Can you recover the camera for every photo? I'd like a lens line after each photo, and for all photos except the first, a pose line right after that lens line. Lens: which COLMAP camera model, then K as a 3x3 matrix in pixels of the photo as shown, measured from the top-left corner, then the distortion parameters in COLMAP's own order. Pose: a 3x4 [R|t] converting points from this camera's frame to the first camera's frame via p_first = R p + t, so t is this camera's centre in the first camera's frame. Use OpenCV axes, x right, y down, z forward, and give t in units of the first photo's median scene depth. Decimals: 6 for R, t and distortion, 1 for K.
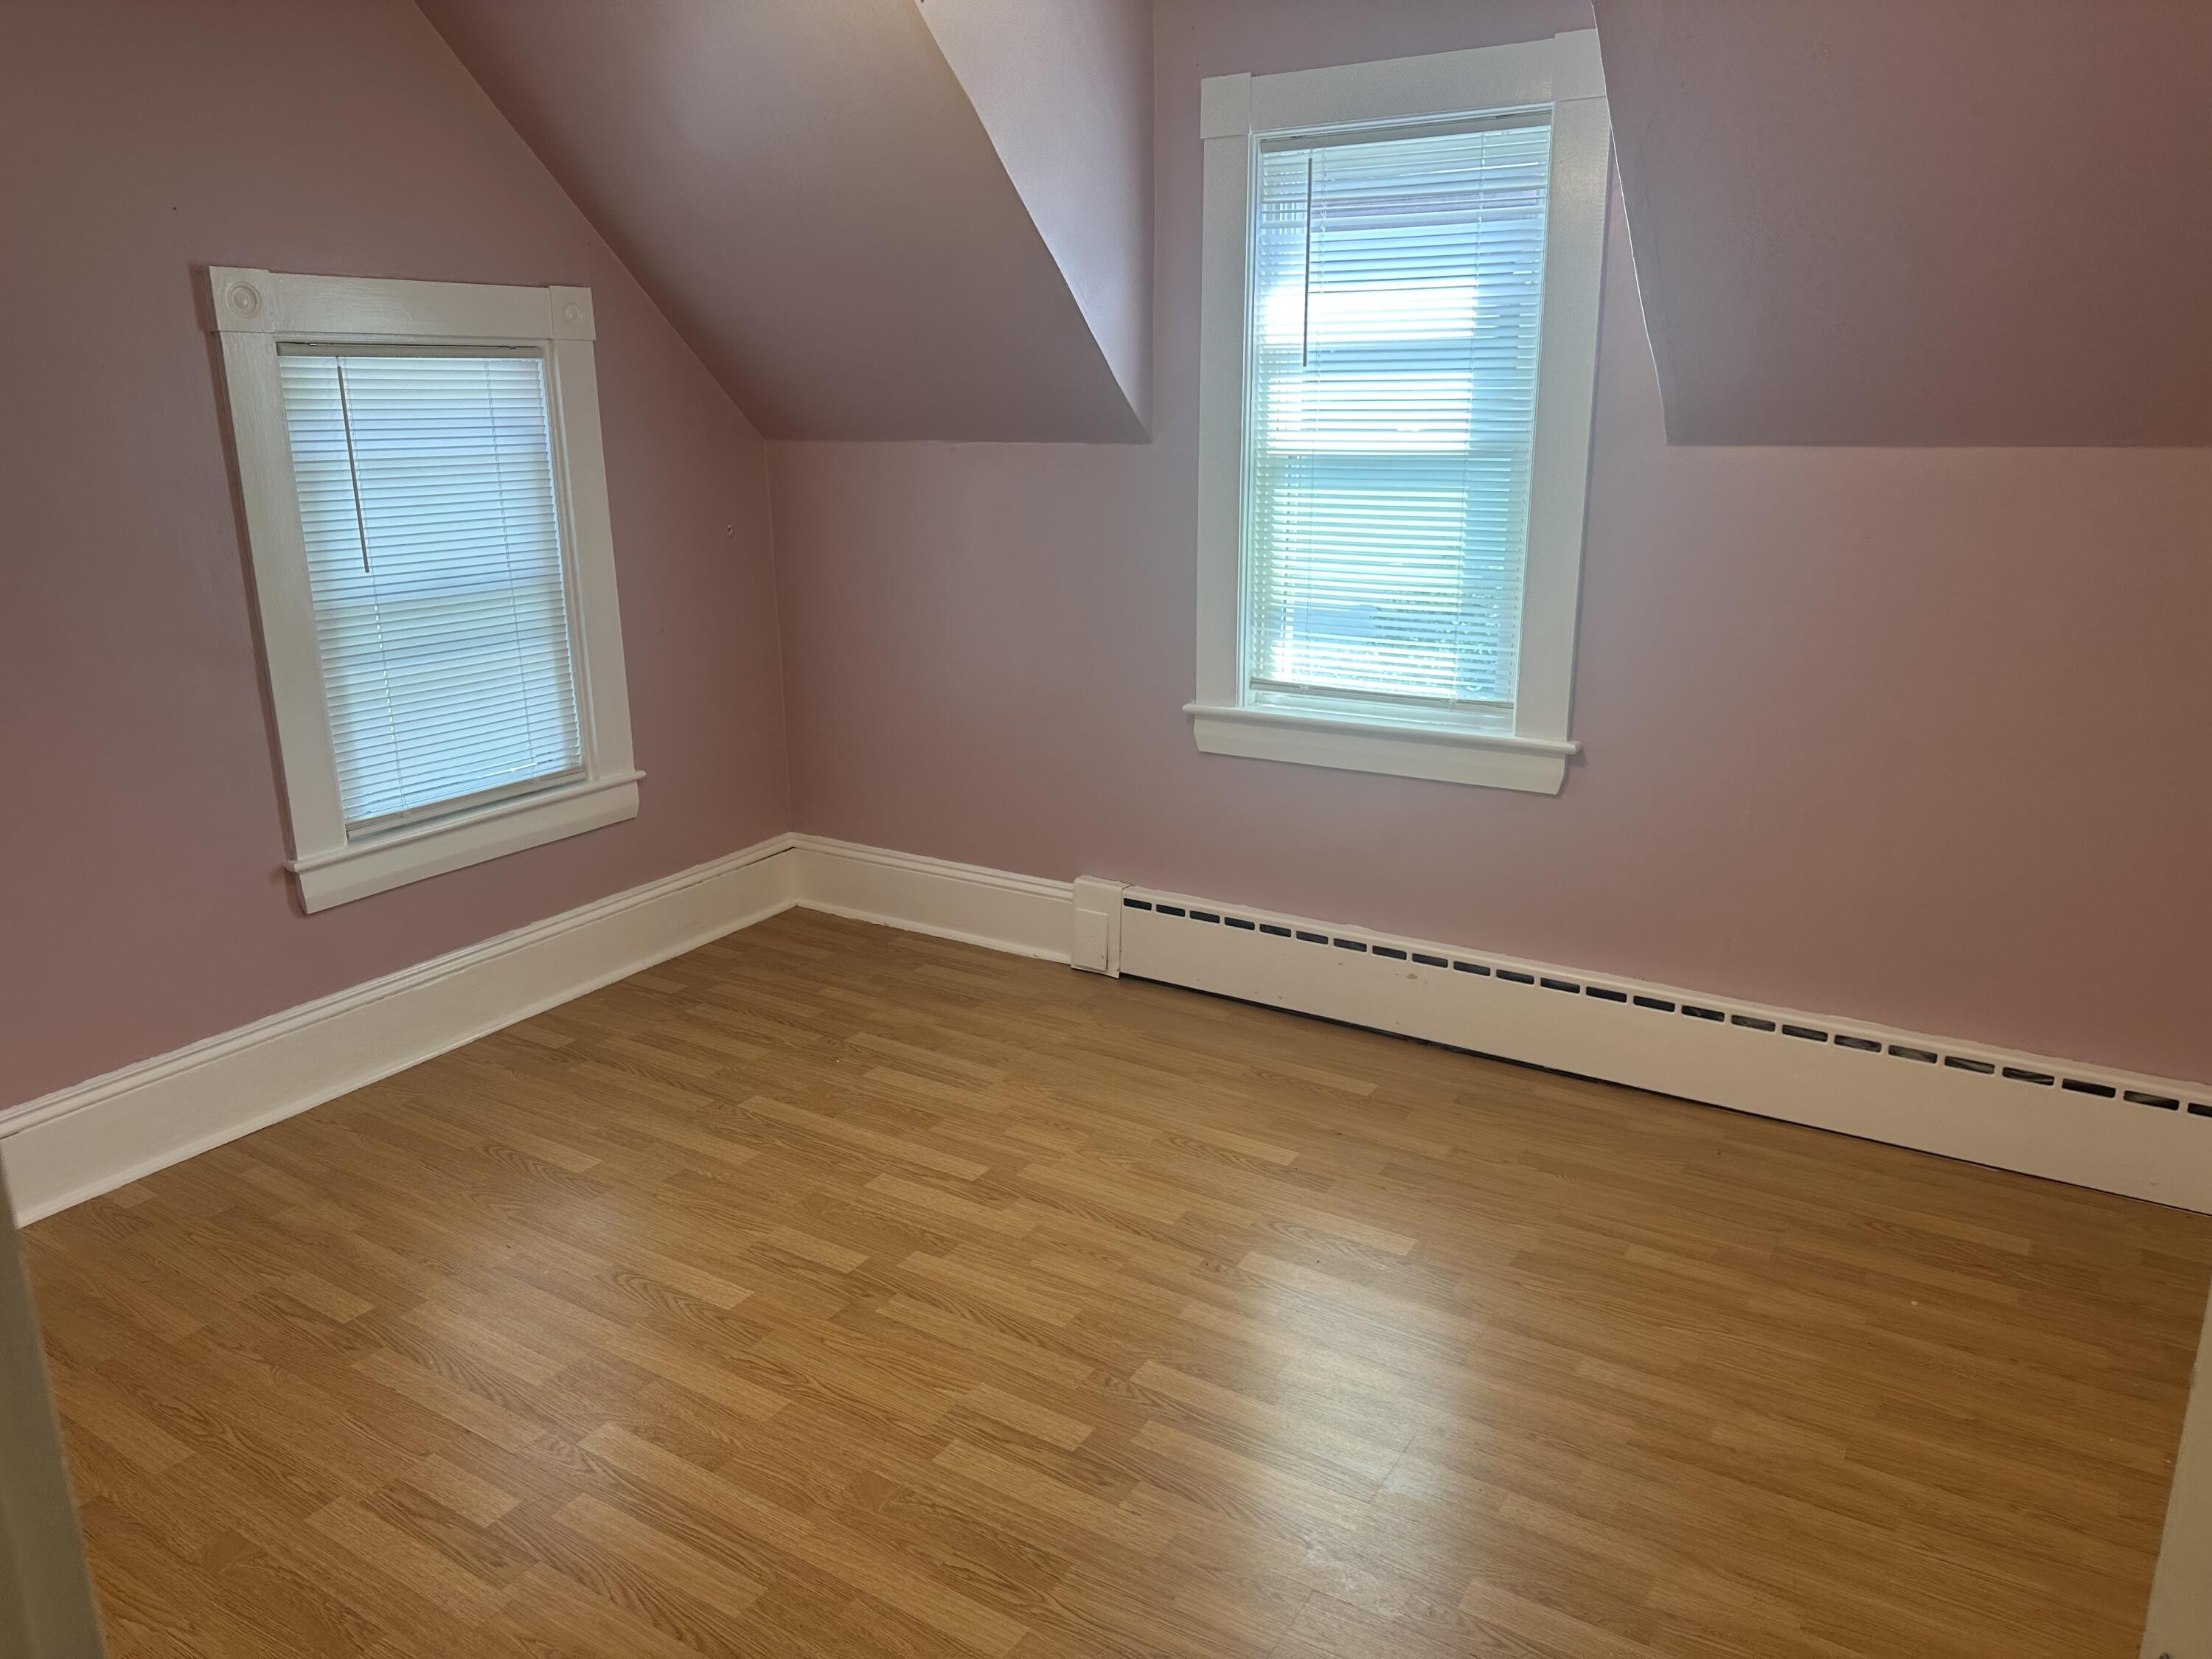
lens RADIAL K [[1547.8, 0, 1094.2], [0, 1547.8, 834.7], [0, 0, 1]] dist [0.101772, -0.127583]
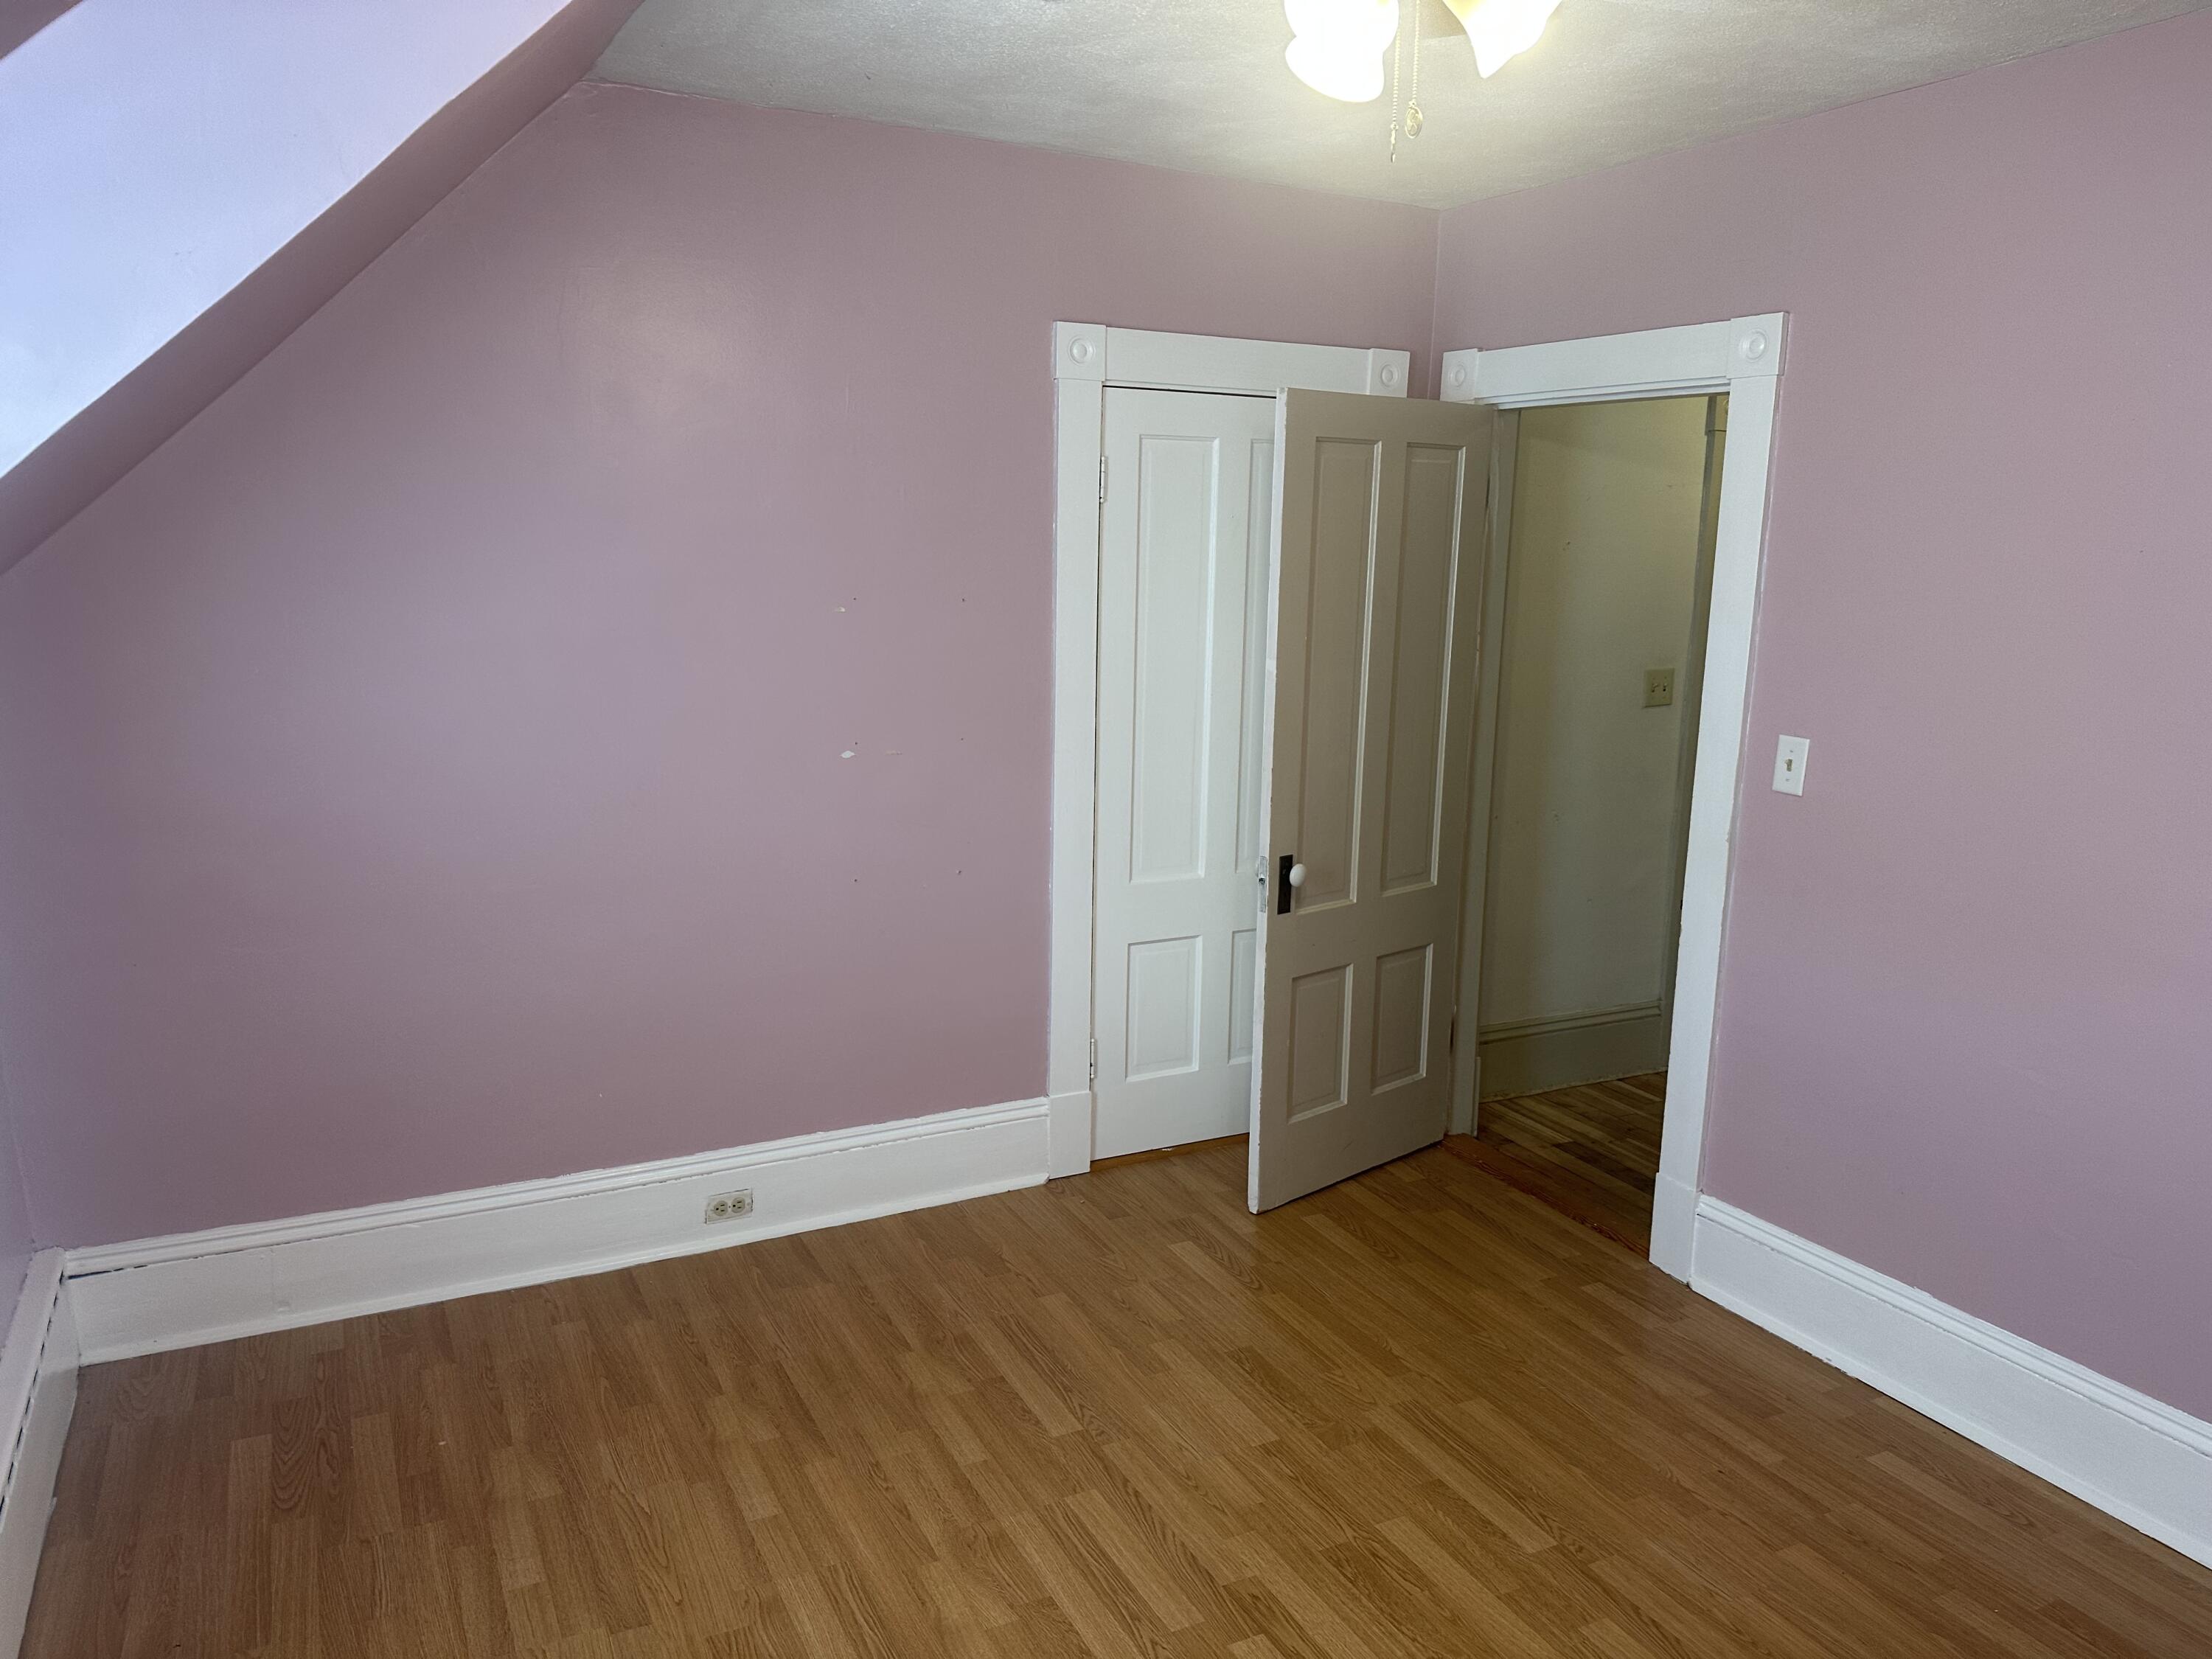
lens RADIAL K [[1547.8, 0, 1094.2], [0, 1547.8, 834.7], [0, 0, 1]] dist [0.101772, -0.127583]
pose [[-0.861716, -0.108303, 0.495697, -0.386182], [0.123886, 0.902476, 0.412541, -0.526683], [-0.492034, 0.416903, -0.764261, 1.702864]]
